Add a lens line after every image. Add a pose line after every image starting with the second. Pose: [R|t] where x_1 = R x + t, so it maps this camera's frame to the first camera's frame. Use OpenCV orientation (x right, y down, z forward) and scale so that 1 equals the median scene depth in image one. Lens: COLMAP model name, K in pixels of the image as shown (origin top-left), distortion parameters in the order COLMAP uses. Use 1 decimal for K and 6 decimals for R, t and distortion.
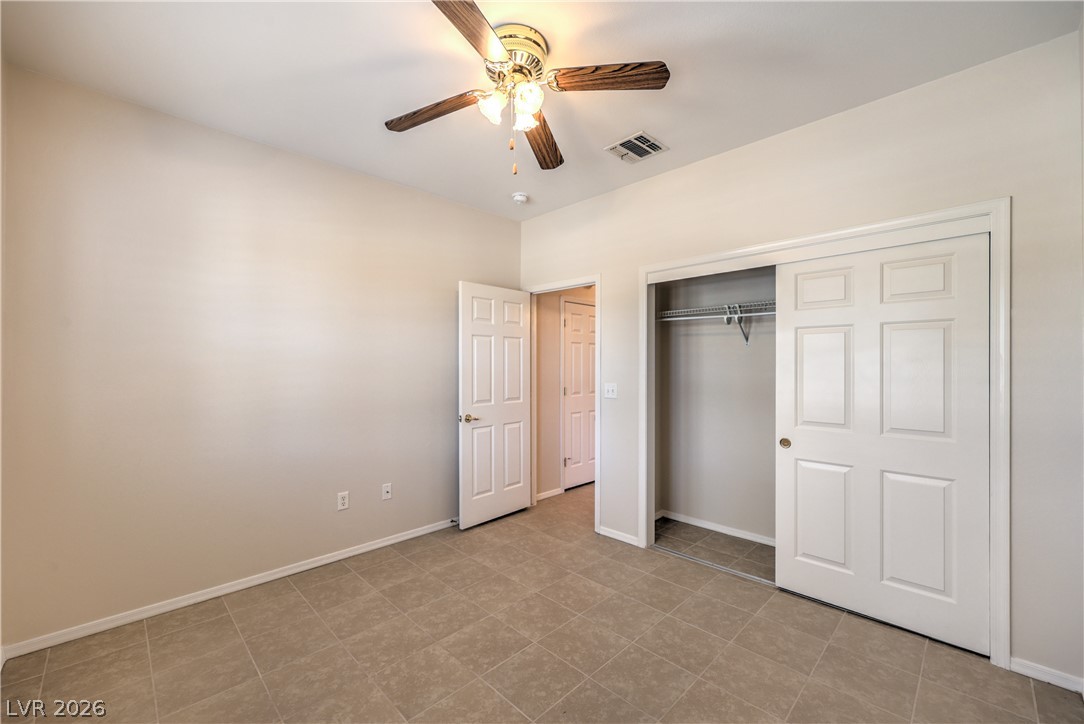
lens RADIAL K [[439.6, 0, 541.8], [0, 439.6, 363.1], [0, 0, 1]] dist [-0.002730, 0.000298]
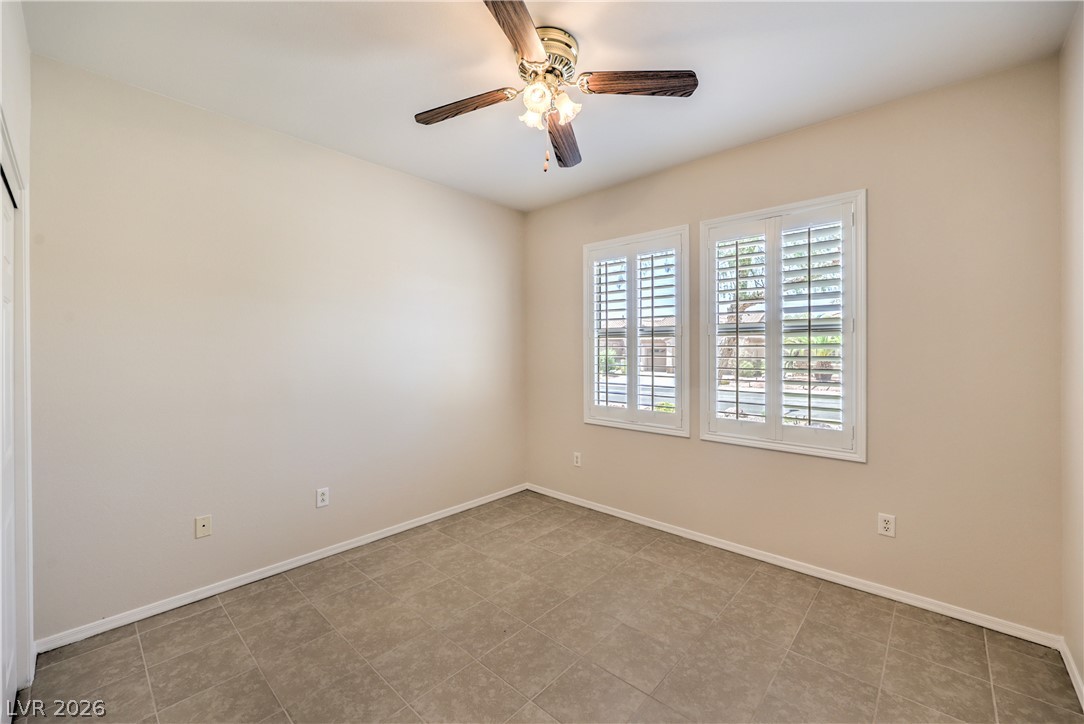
lens RADIAL K [[439.6, 0, 542.0], [0, 439.6, 358.3], [0, 0, 1]] dist [-0.002730, 0.000298]
pose [[-0.999210, 0.004168, -0.039533, -0.009225], [0.003933, 0.999974, 0.006000, 0.001208], [0.039557, 0.005840, -0.999200, 2.005923]]
